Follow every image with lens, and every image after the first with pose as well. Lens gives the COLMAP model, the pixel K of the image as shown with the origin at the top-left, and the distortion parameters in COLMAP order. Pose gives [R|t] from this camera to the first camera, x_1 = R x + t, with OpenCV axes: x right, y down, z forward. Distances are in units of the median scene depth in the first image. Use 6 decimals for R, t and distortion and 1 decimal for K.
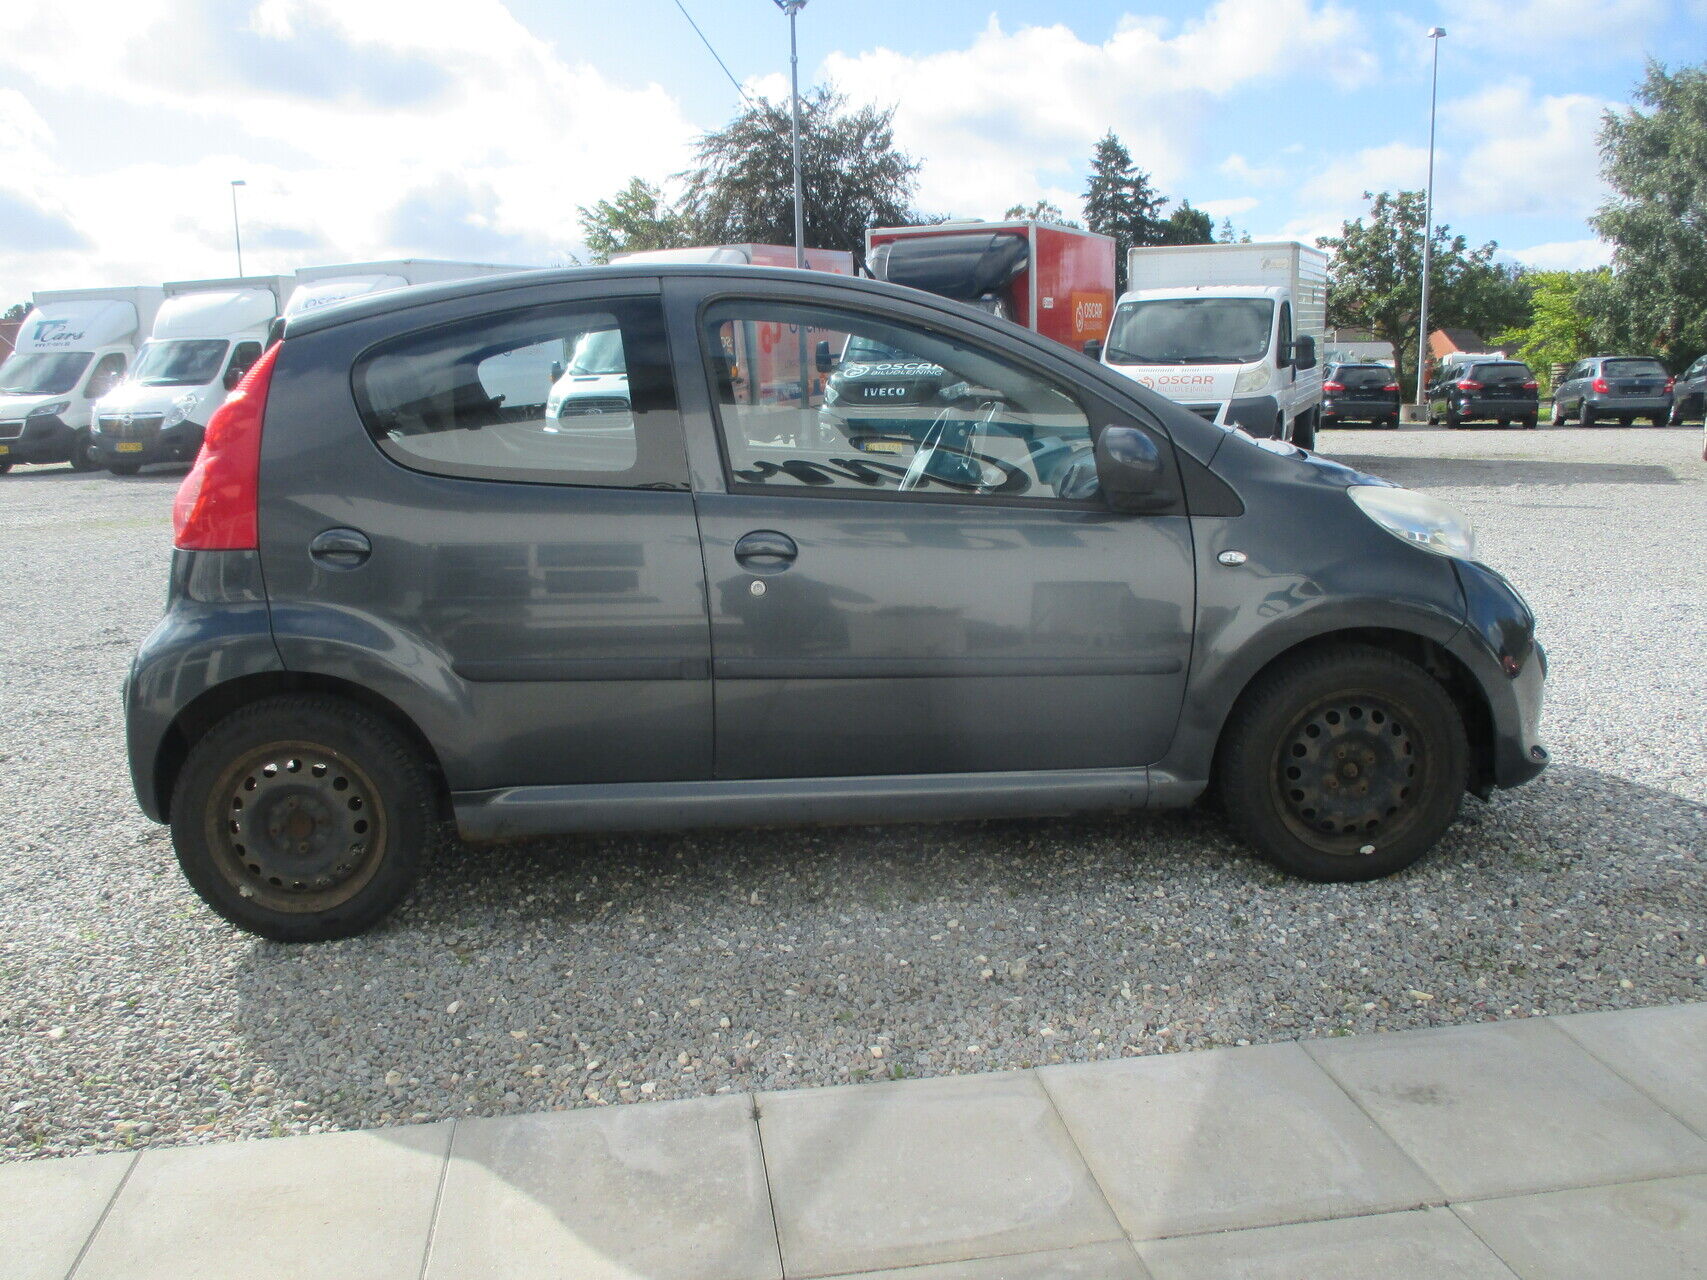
lens RADIAL K [[1391.5, 0, 853.5], [0, 1391.5, 640.0], [0, 0, 1]] dist [-0.023132, -0.006869]
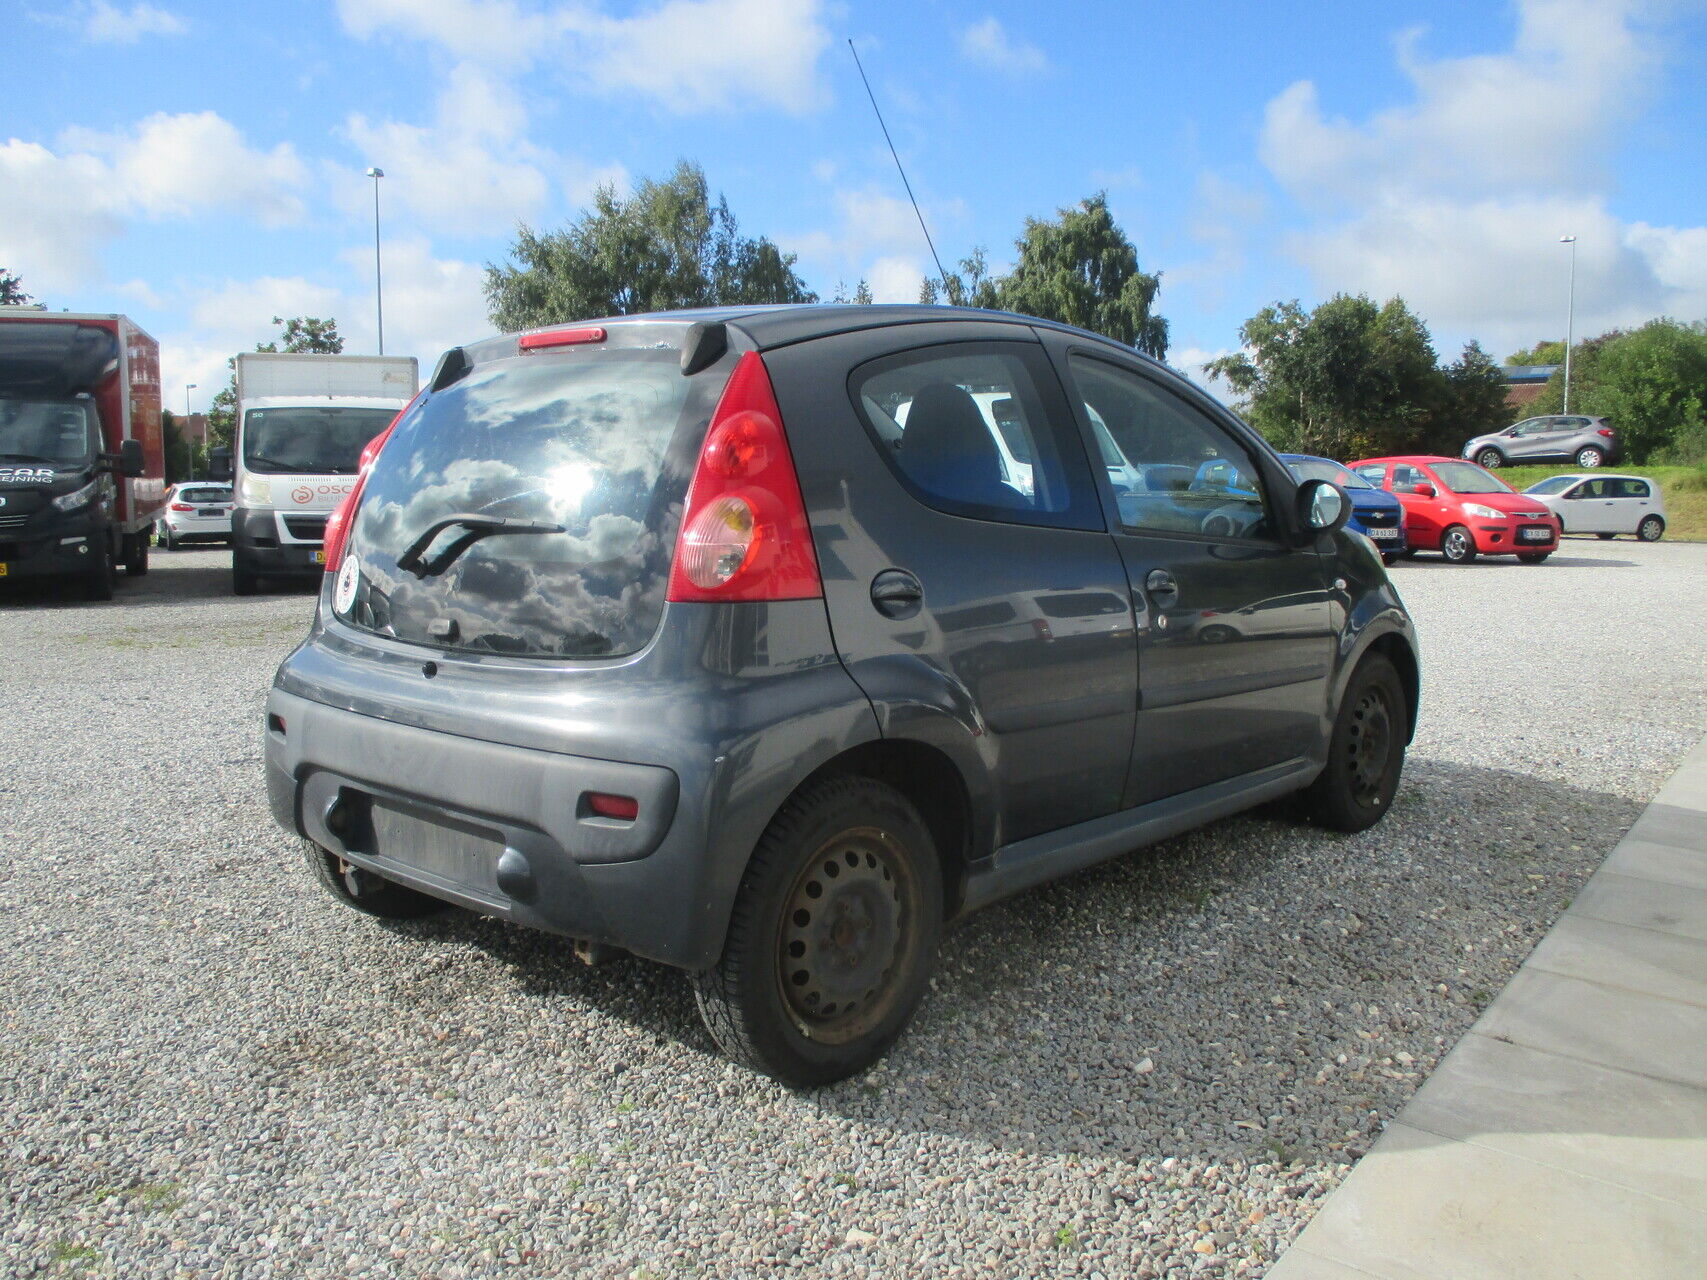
lens RADIAL K [[1391.5, 0, 853.5], [0, 1391.5, 640.0], [0, 0, 1]] dist [-0.023132, -0.006869]
pose [[0.741542, -0.061986, 0.668037, -0.876727], [0.119751, 0.991962, -0.040886, -0.005217], [-0.660133, 0.110317, 0.743004, 0.337086]]
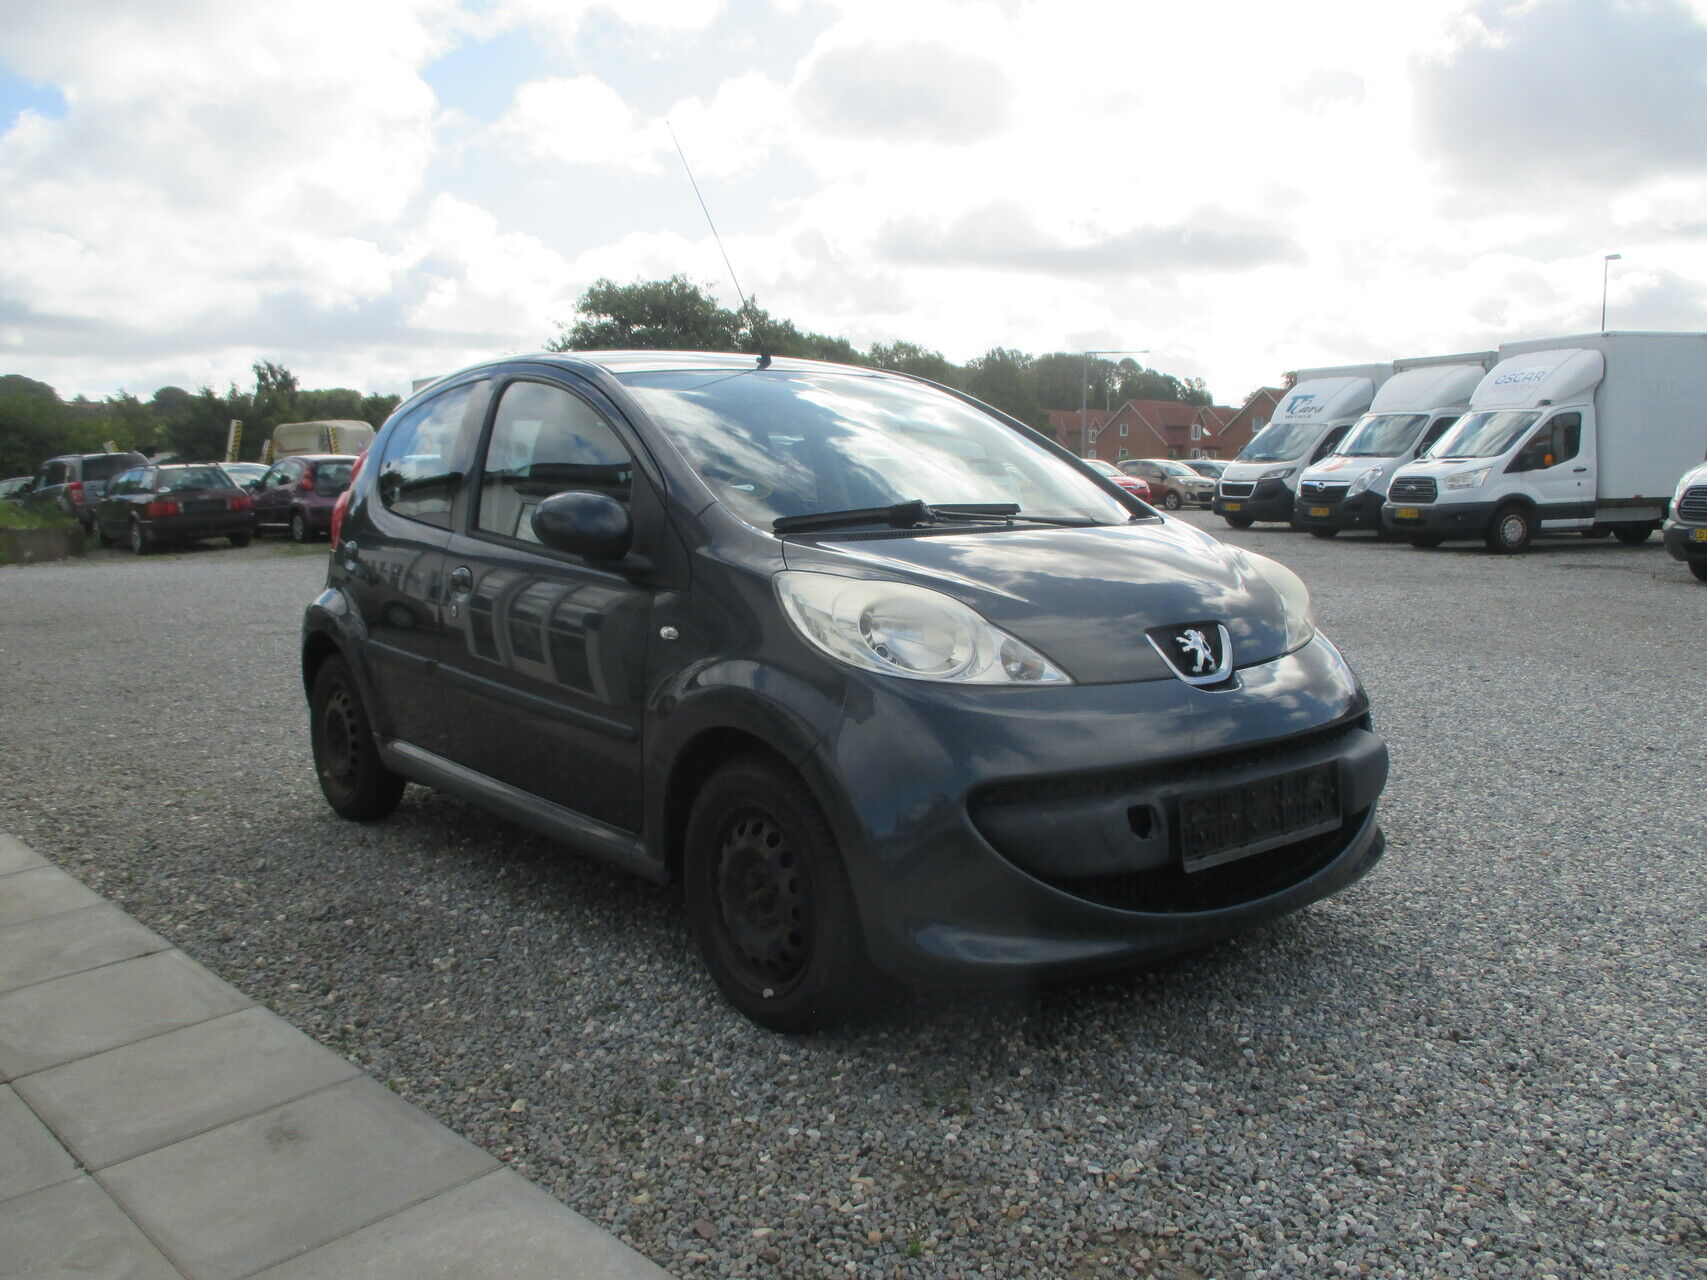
lens RADIAL K [[1391.5, 0, 853.5], [0, 1391.5, 640.0], [0, 0, 1]] dist [-0.023132, -0.006869]
pose [[0.624446, 0.131950, -0.769842, 1.022002], [-0.172762, 0.984548, 0.028617, -0.096561], [0.761723, 0.115129, 0.637592, 0.456741]]
